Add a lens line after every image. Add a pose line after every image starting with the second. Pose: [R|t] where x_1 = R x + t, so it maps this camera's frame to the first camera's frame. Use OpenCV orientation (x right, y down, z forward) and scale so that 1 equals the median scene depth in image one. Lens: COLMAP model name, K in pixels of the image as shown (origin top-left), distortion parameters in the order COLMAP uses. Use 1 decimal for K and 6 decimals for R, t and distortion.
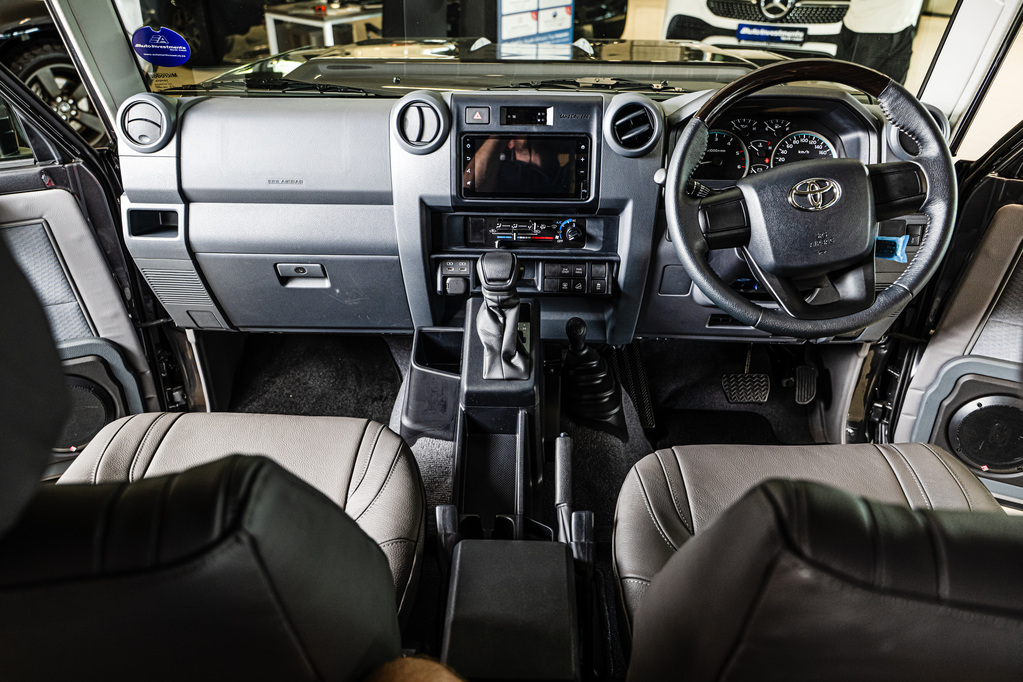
lens RADIAL K [[837.9, 0, 510.9], [0, 837.9, 338.5], [0, 0, 1]] dist [0.006071, 0.000545]
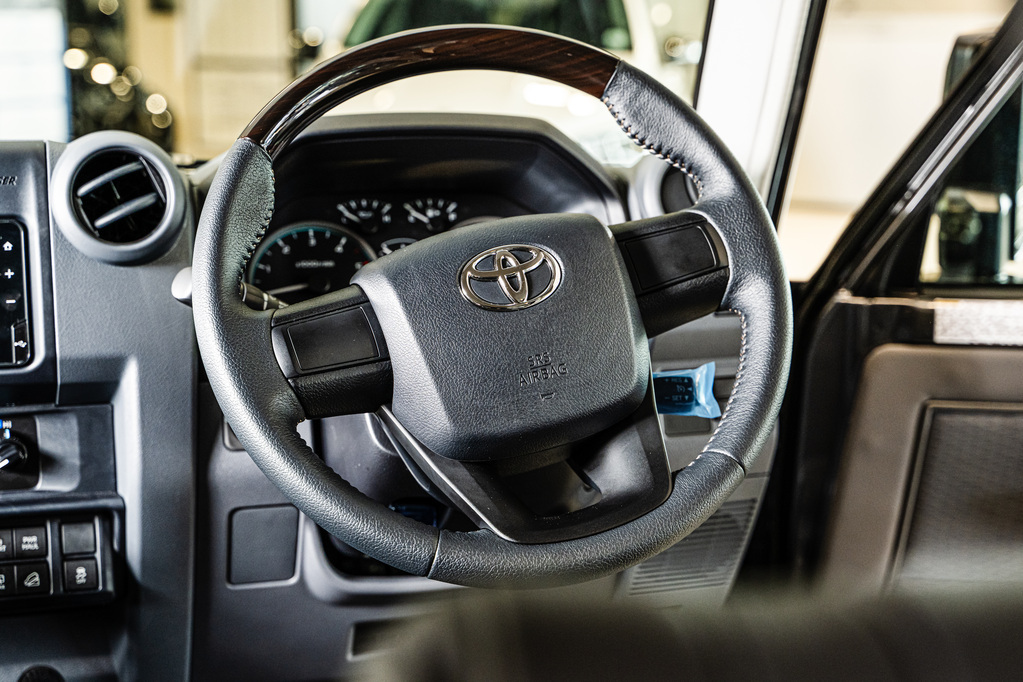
lens RADIAL K [[1631.4, 0, 512.6], [0, 1631.4, 341.3], [0, 0, 1]] dist [0.006680, 0.000000]
pose [[0.948299, -0.062091, 0.311245, 0.068087], [0.155949, 0.945282, -0.286568, 0.108071], [-0.276421, 0.320290, 0.906094, 0.164792]]
